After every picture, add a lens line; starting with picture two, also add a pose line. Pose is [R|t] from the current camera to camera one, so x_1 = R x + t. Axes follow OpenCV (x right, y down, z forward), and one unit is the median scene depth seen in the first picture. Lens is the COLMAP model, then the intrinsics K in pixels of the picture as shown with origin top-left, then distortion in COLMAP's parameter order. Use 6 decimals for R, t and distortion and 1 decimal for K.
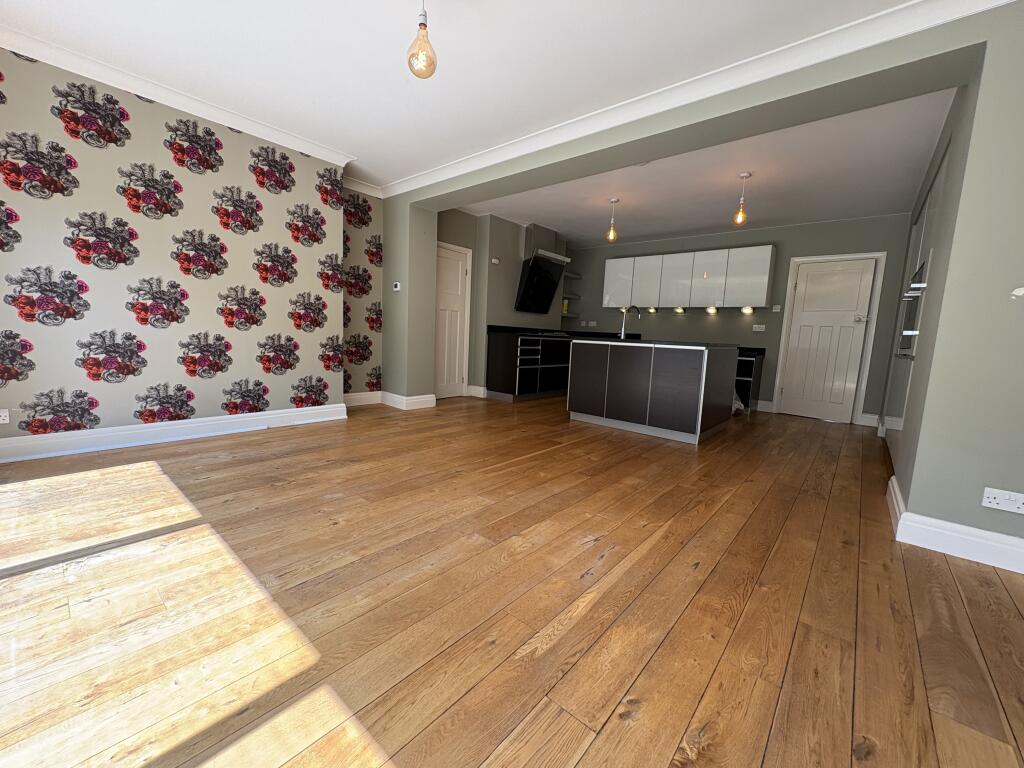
lens RADIAL K [[408.2, 0, 513.5], [0, 408.2, 384.0], [0, 0, 1]] dist [0.001060, -0.000011]
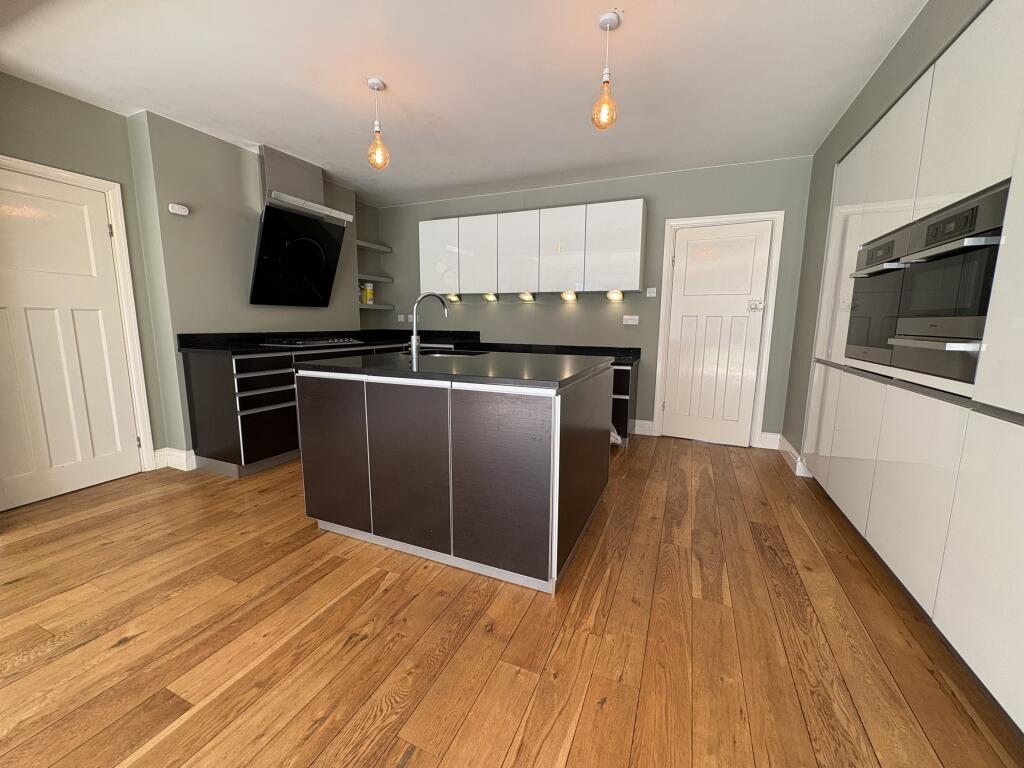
lens RADIAL K [[408.2, 0, 513.5], [0, 408.2, 384.0], [0, 0, 1]] dist [0.001060, -0.000011]
pose [[0.954098, -0.082156, 0.288006, 0.194041], [0.071506, 0.996317, 0.047322, -0.076154], [-0.290833, -0.024555, 0.956459, 0.382208]]
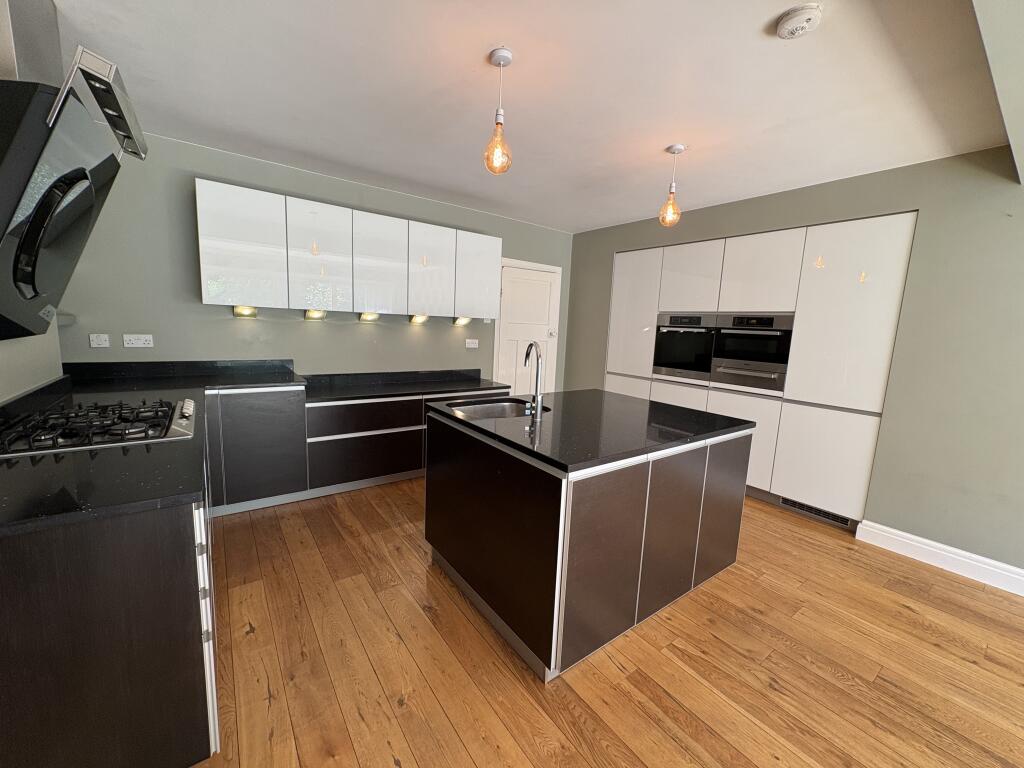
lens RADIAL K [[408.2, 0, 513.5], [0, 408.2, 384.0], [0, 0, 1]] dist [0.001060, -0.000011]
pose [[0.227745, -0.178730, 0.957177, -0.126323], [0.086130, 0.982854, 0.163031, -0.184718], [-0.969904, 0.045312, 0.239234, 0.763254]]
